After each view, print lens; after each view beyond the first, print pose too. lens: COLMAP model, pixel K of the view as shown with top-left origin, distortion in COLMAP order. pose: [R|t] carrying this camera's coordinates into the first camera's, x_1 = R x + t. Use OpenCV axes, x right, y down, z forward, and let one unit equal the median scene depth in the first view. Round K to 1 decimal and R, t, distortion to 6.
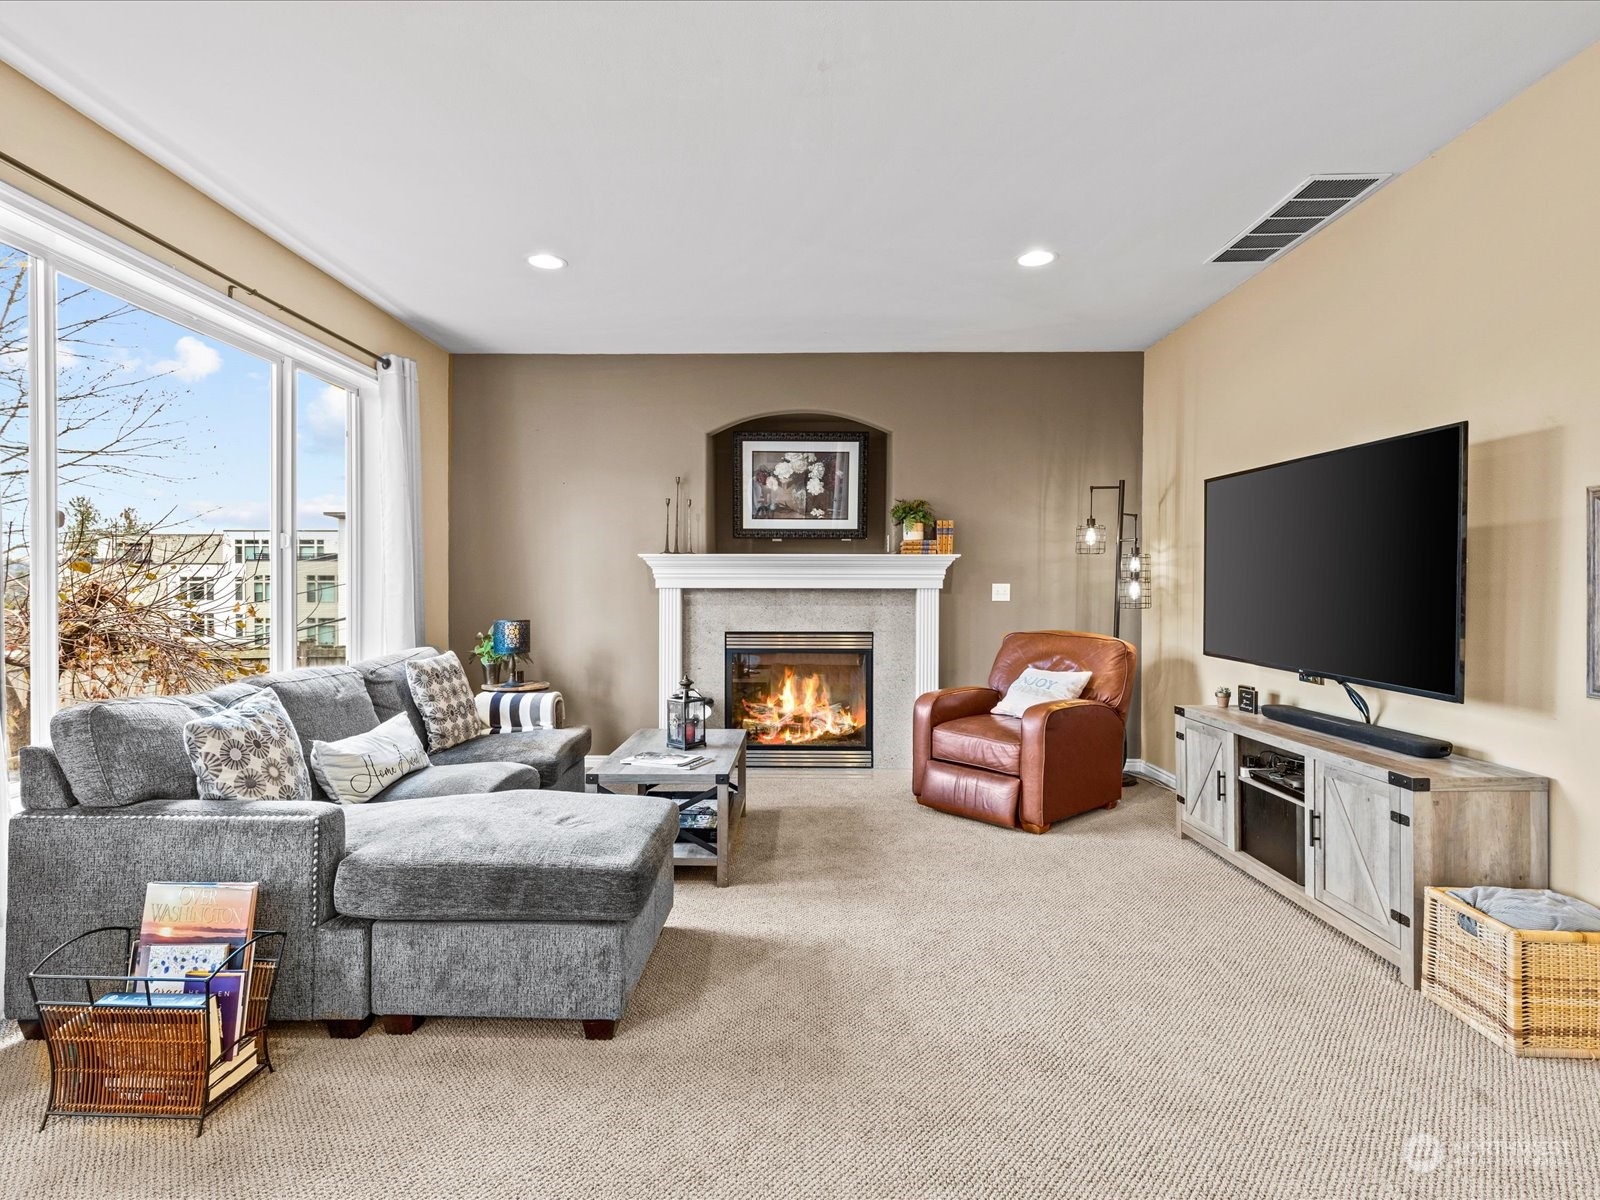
lens RADIAL K [[814.8, 0, 798.8], [0, 814.8, 596.4], [0, 0, 1]] dist [0.006377, -0.001629]
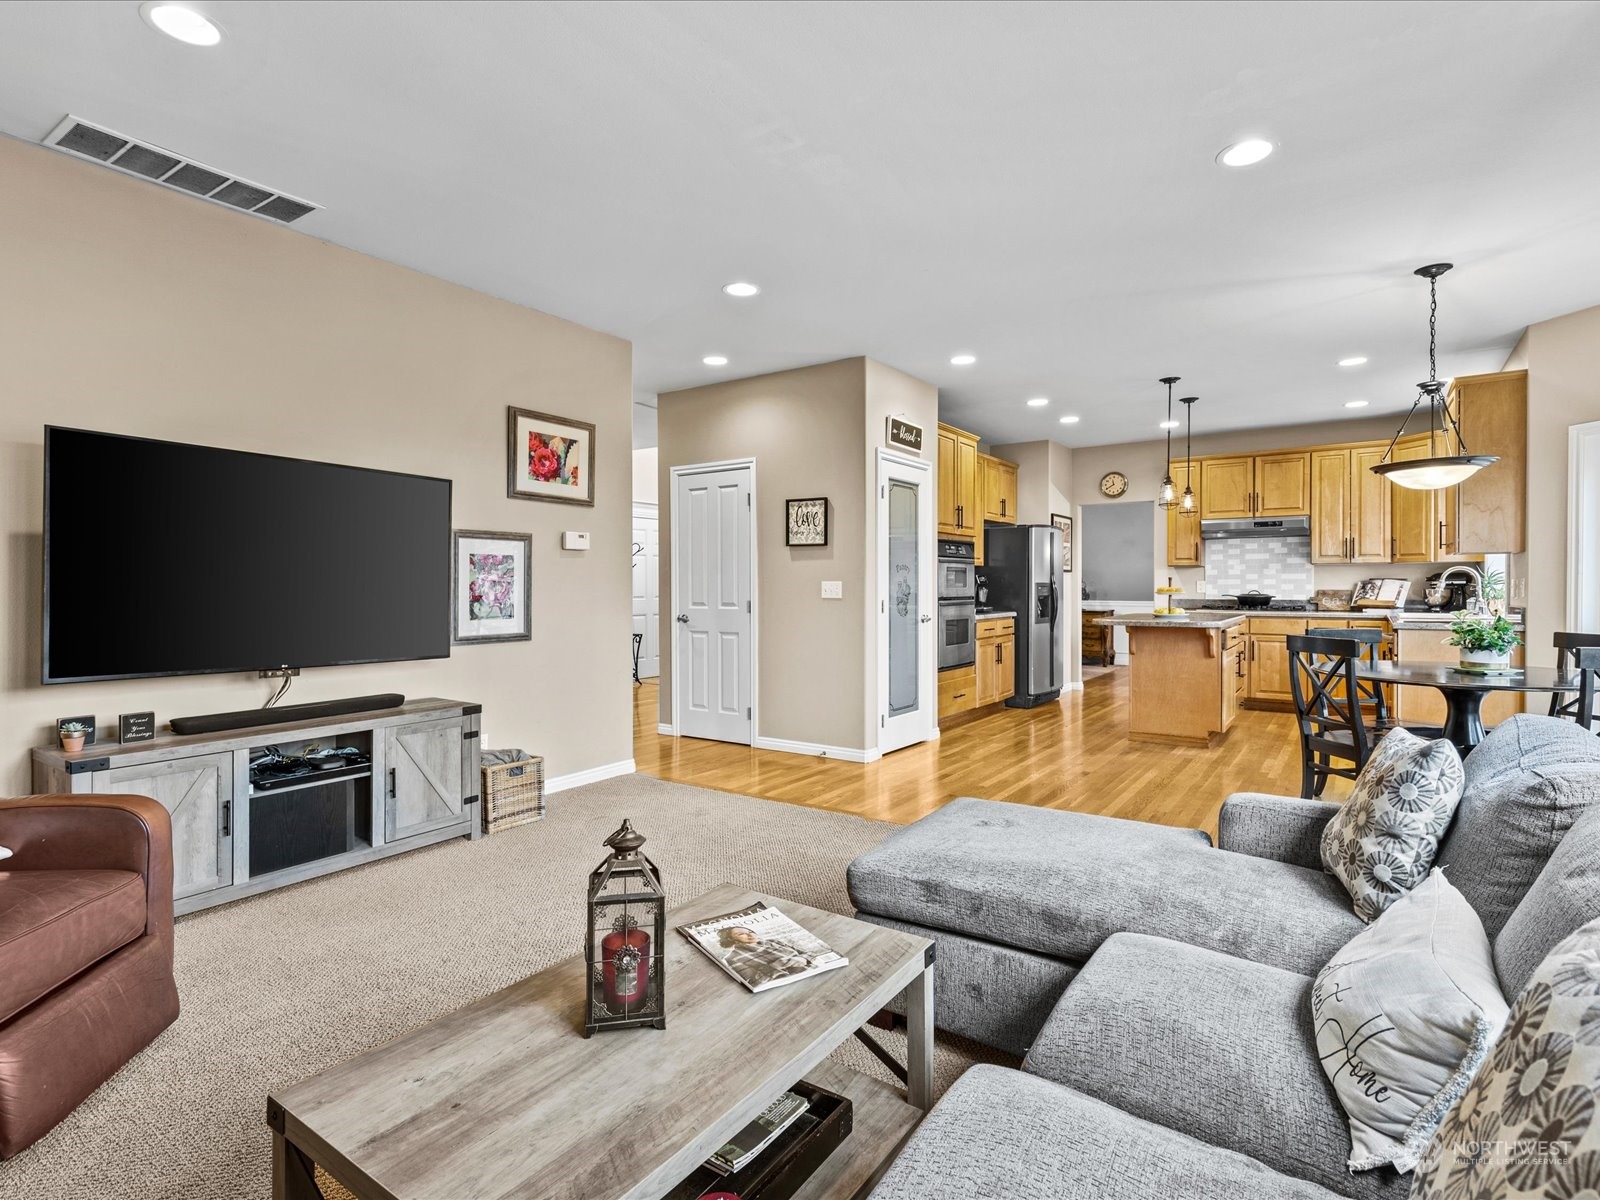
lens RADIAL K [[814.8, 0, 791.6], [0, 814.8, 596.0], [0, 0, 1]] dist [0.006377, -0.001629]
pose [[-0.820693, -0.009520, 0.571290, -0.383452], [0.005550, 0.999681, 0.024632, -0.014129], [-0.571342, 0.023386, -0.820379, 1.159906]]
